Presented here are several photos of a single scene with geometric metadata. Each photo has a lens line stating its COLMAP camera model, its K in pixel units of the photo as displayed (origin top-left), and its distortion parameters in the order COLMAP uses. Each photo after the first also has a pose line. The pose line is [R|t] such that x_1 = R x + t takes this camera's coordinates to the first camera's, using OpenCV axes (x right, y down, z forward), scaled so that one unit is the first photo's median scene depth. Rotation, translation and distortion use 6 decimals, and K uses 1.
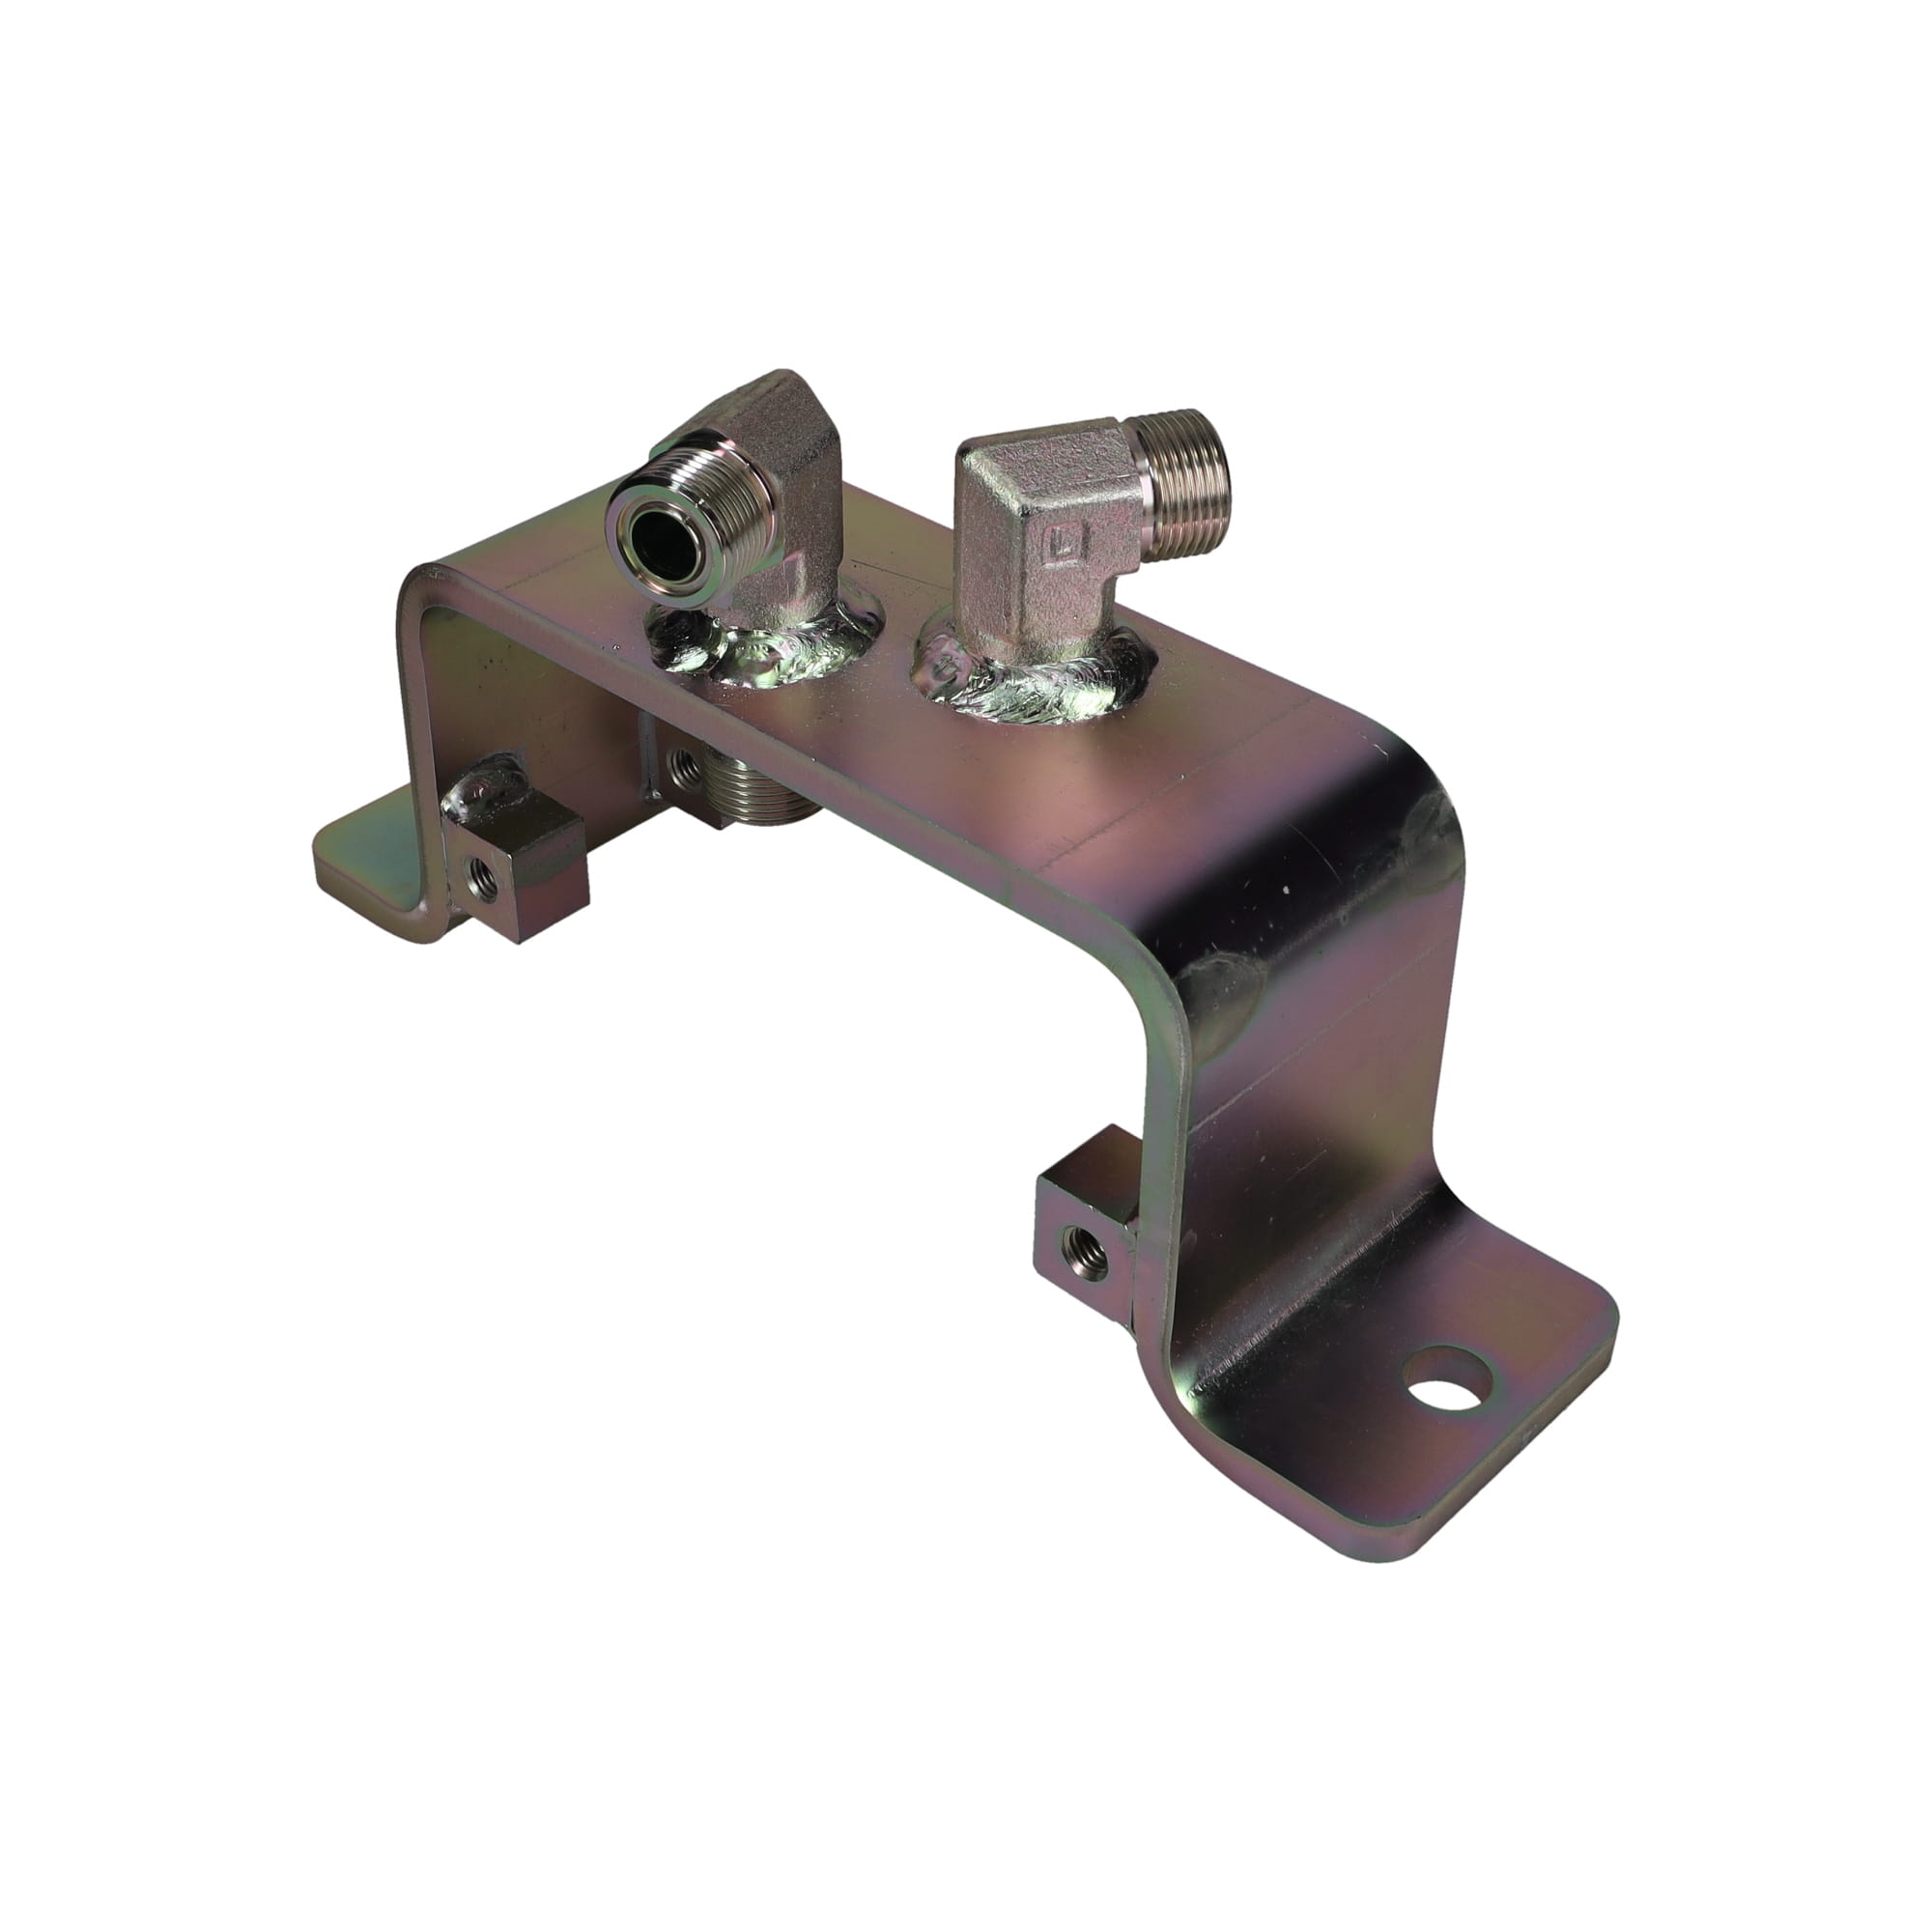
lens RADIAL K [[2940.8, 0, 963.0], [0, 2940.8, 967.5], [0, 0, 1]] dist [-0.011965, -0.027715]
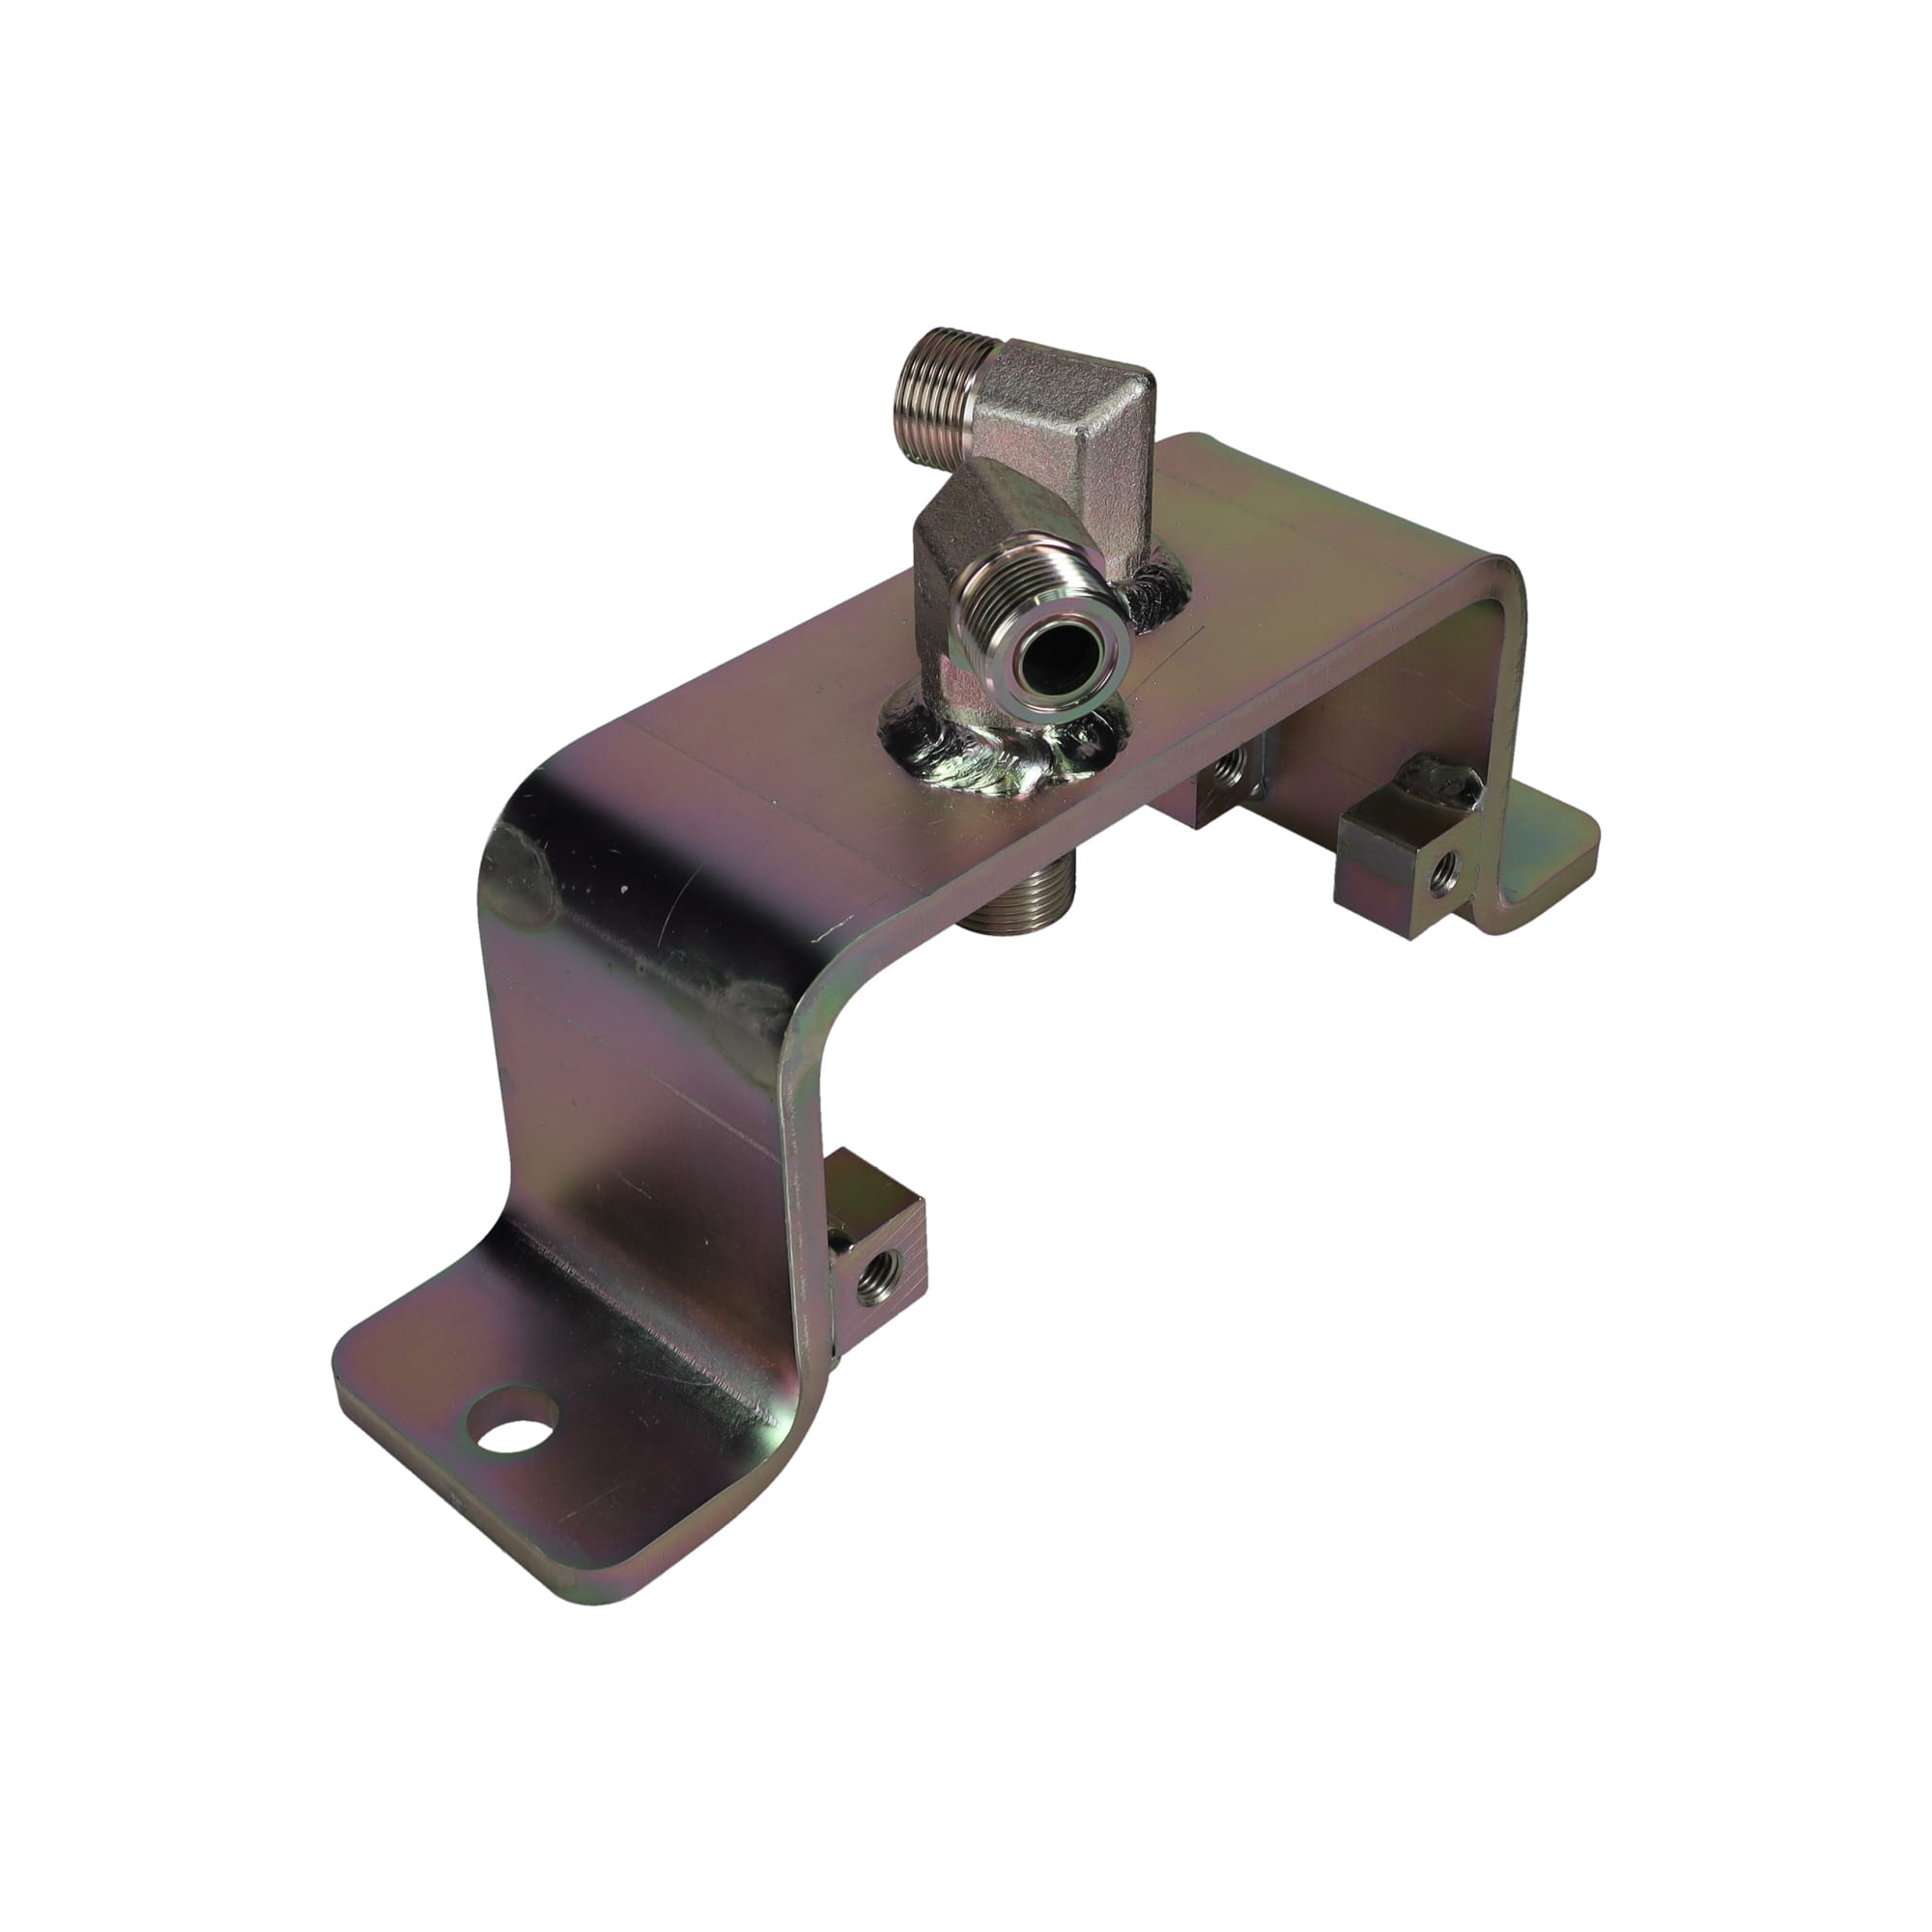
lens RADIAL K [[2940.8, 0, 963.0], [0, 2940.8, 967.5], [0, 0, 1]] dist [-0.011965, -0.027715]
pose [[-0.032672, 0.603914, -0.796379, 0.788575], [-0.595030, 0.628454, 0.500984, -0.497213], [0.803039, 0.490238, 0.338815, 0.656971]]
